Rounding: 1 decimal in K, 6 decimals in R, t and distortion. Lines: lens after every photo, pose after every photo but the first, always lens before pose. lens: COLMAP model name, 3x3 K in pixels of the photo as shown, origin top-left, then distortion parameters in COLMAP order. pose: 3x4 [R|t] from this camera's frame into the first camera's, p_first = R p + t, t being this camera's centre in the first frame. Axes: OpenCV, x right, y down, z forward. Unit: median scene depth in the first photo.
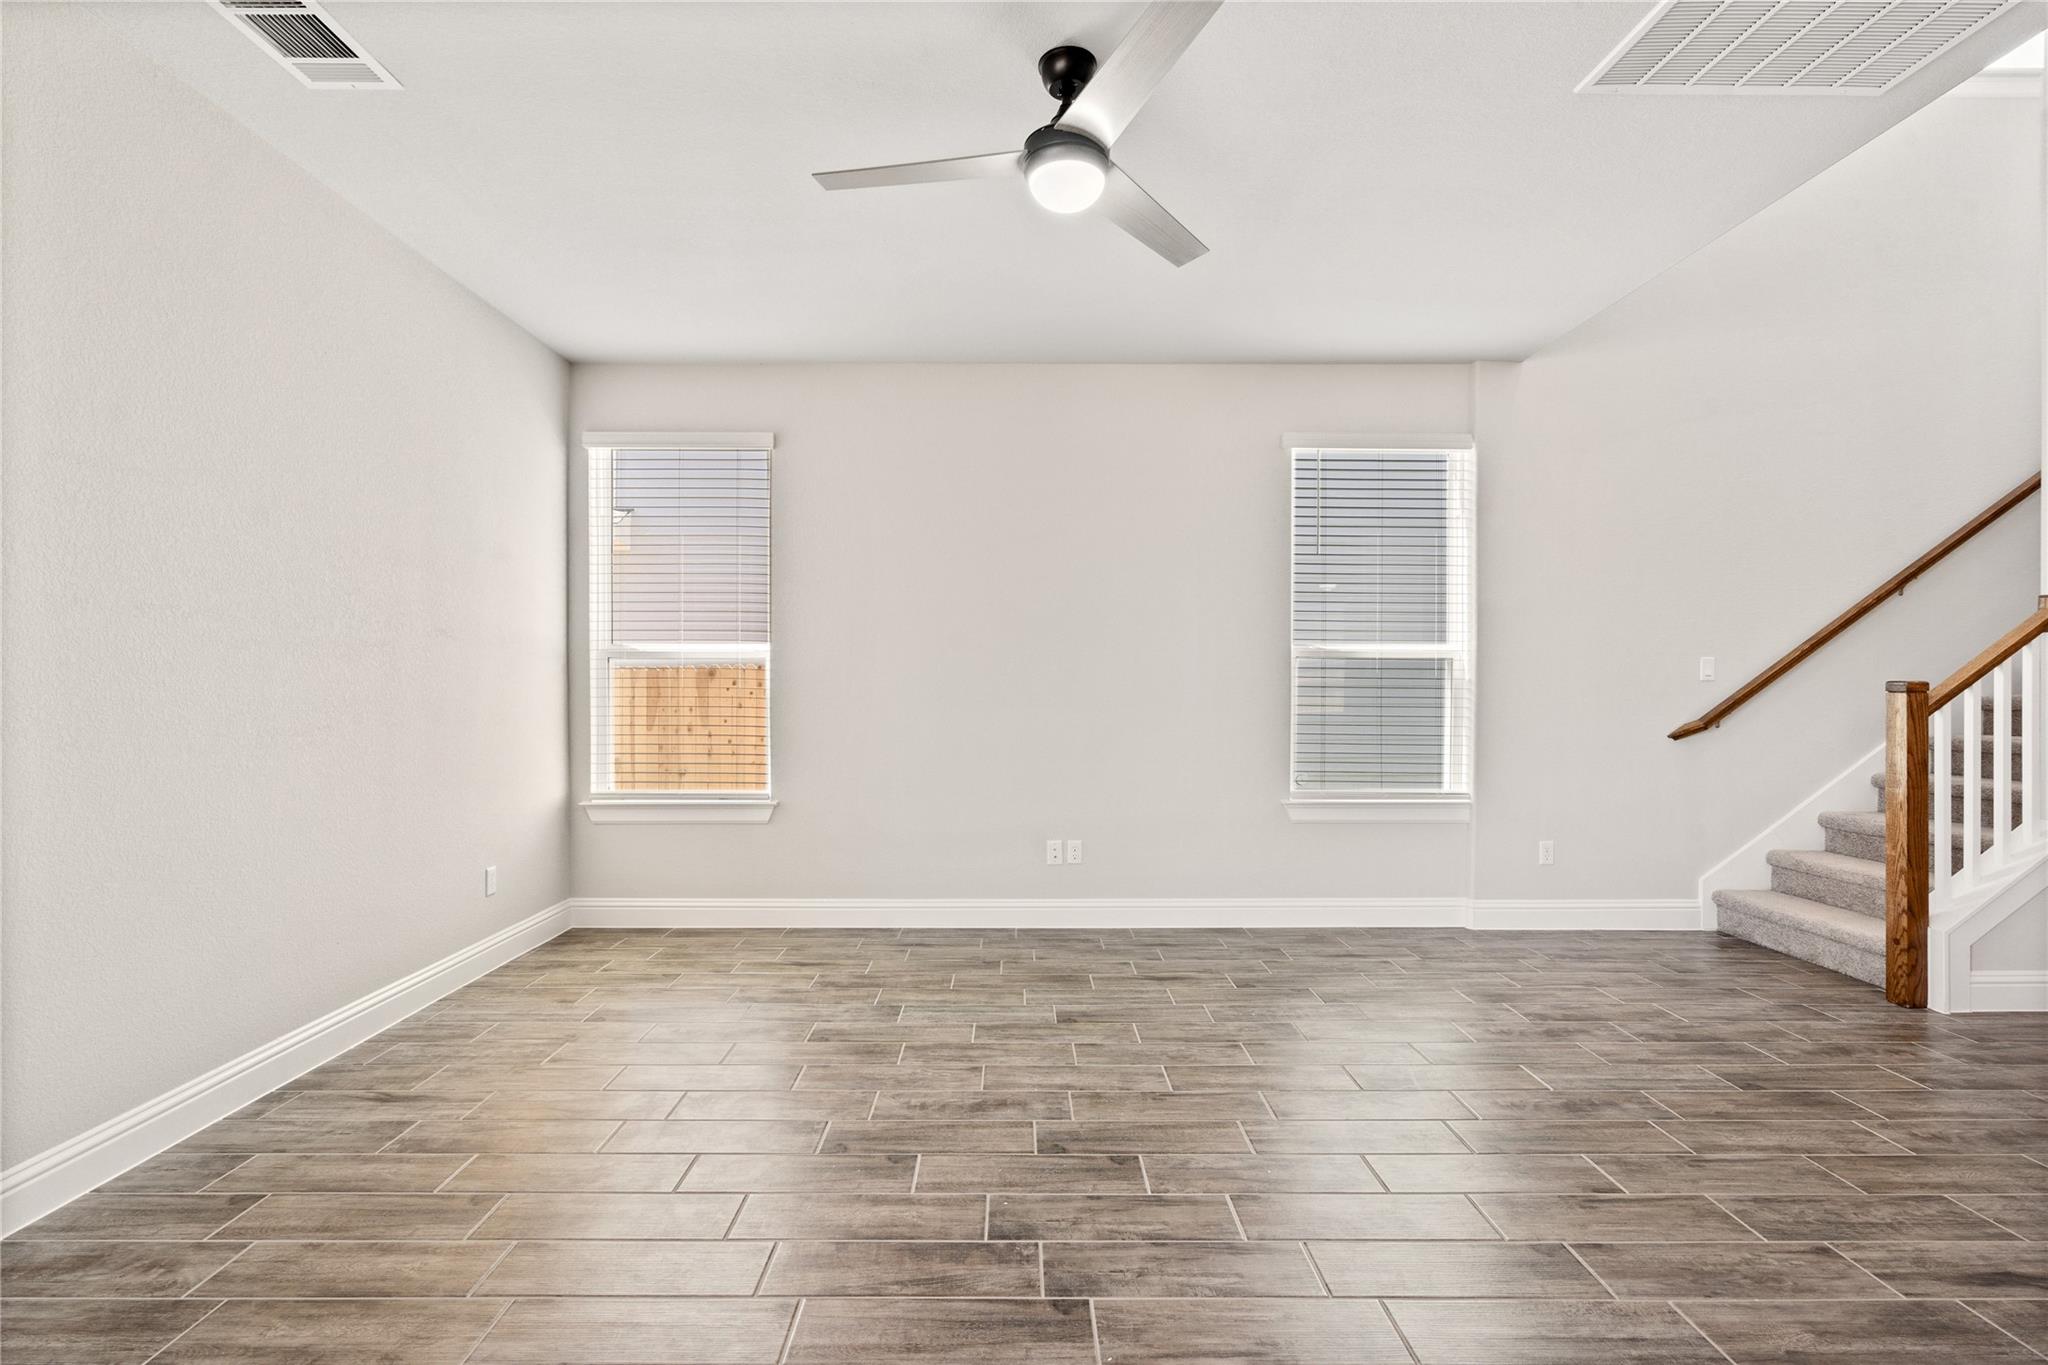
lens RADIAL K [[943.9, 0, 1028.1], [0, 943.9, 691.4], [0, 0, 1]] dist [-0.002375, 0.001013]
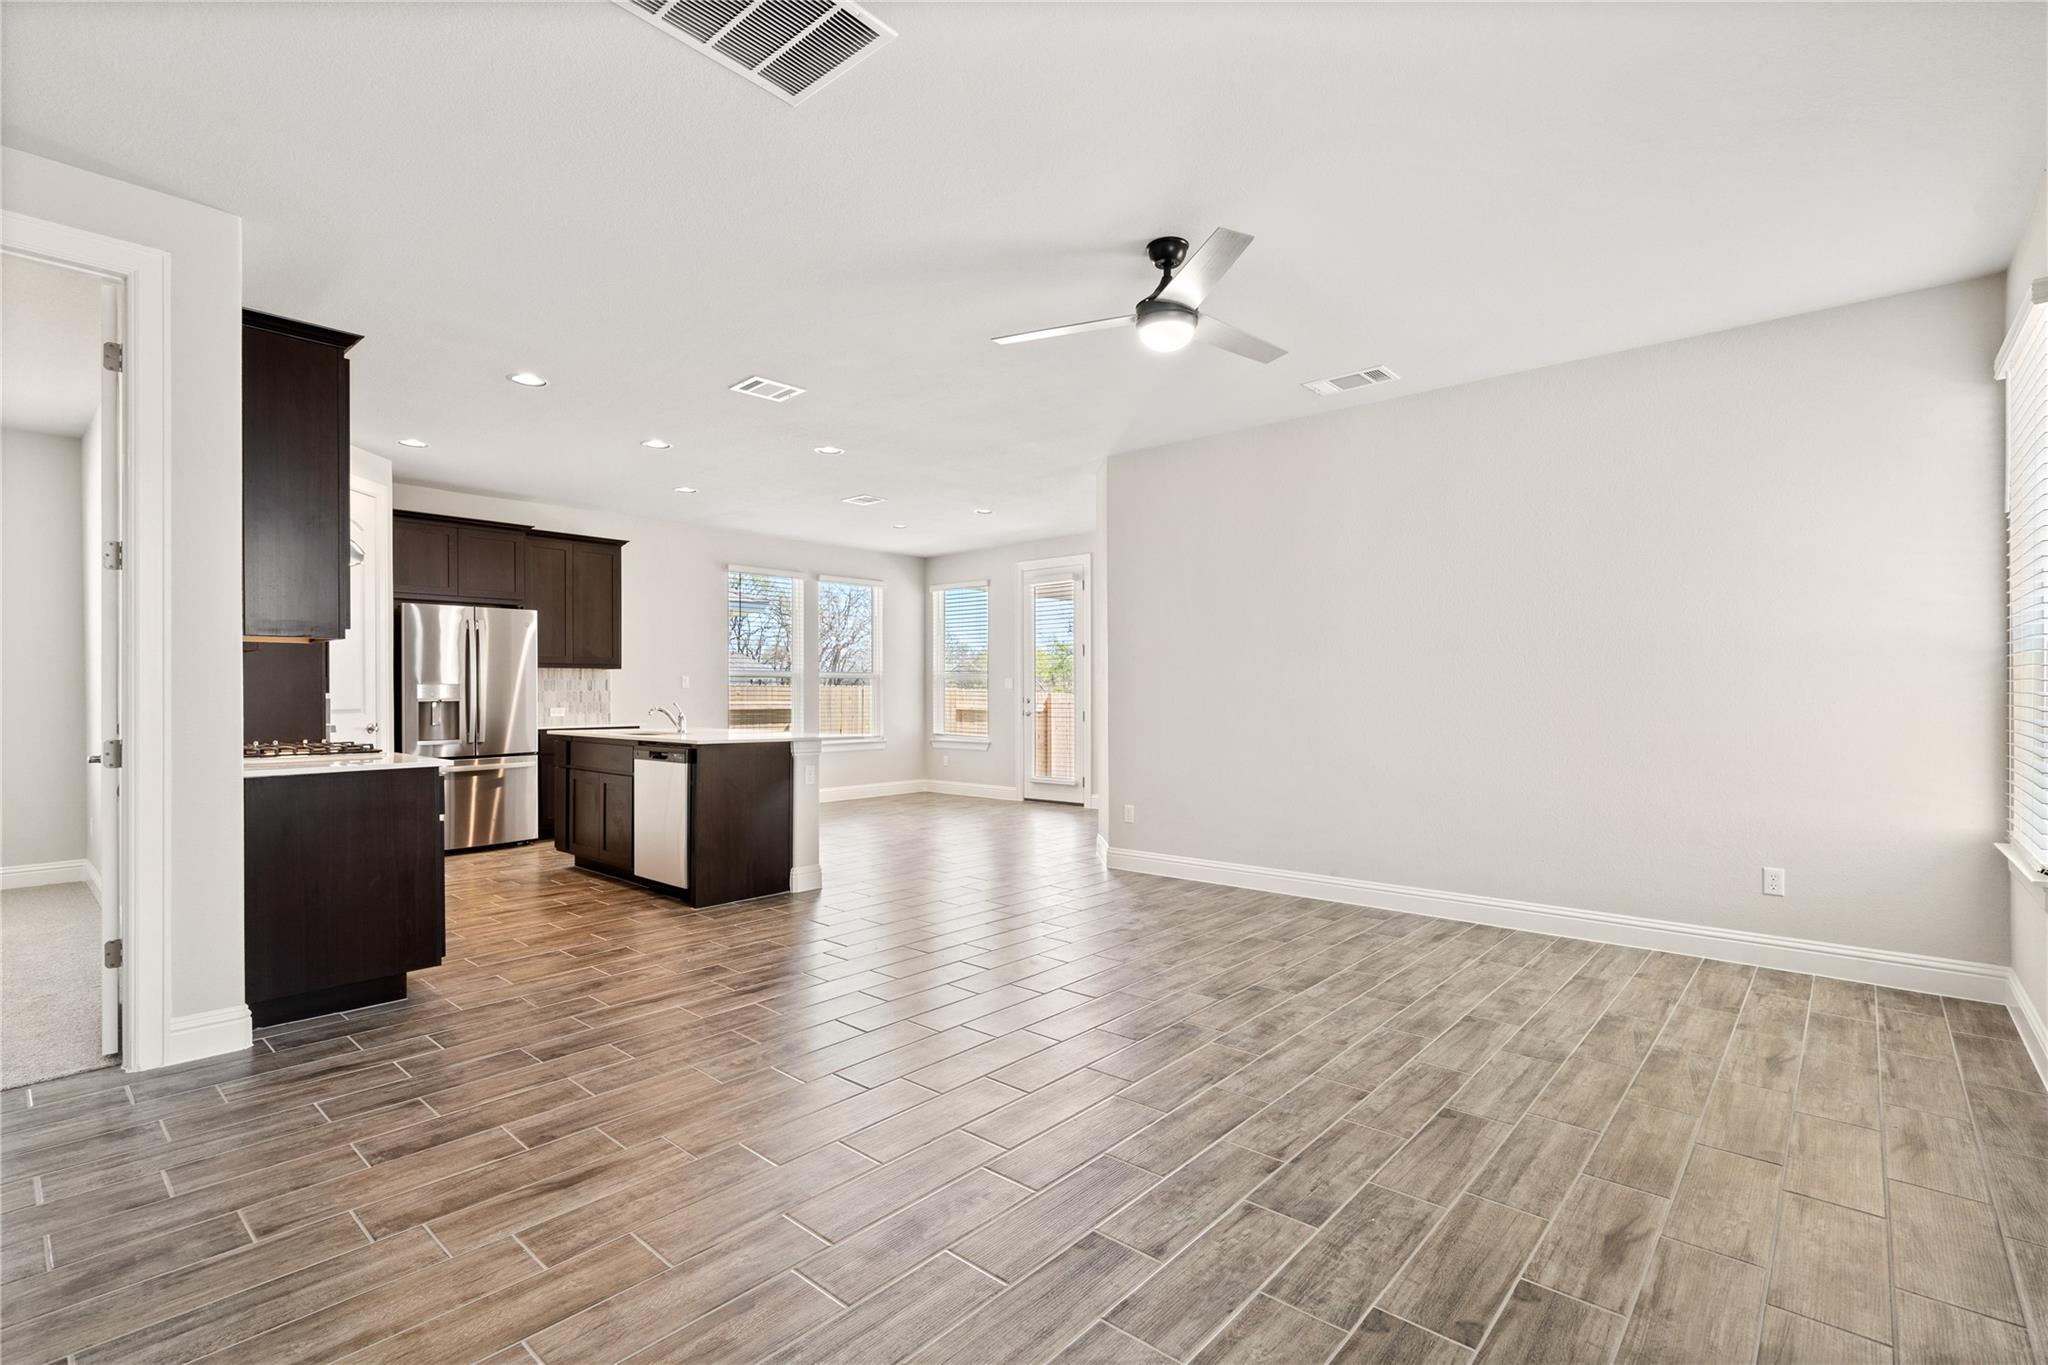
lens RADIAL K [[943.9, 0, 1023.0], [0, 943.9, 671.9], [0, 0, 1]] dist [-0.002375, 0.001013]
pose [[-0.674158, -0.015440, -0.738426, 0.968557], [-0.004683, 0.999851, -0.016631, -0.011342], [0.738572, -0.007754, -0.674130, 1.405134]]
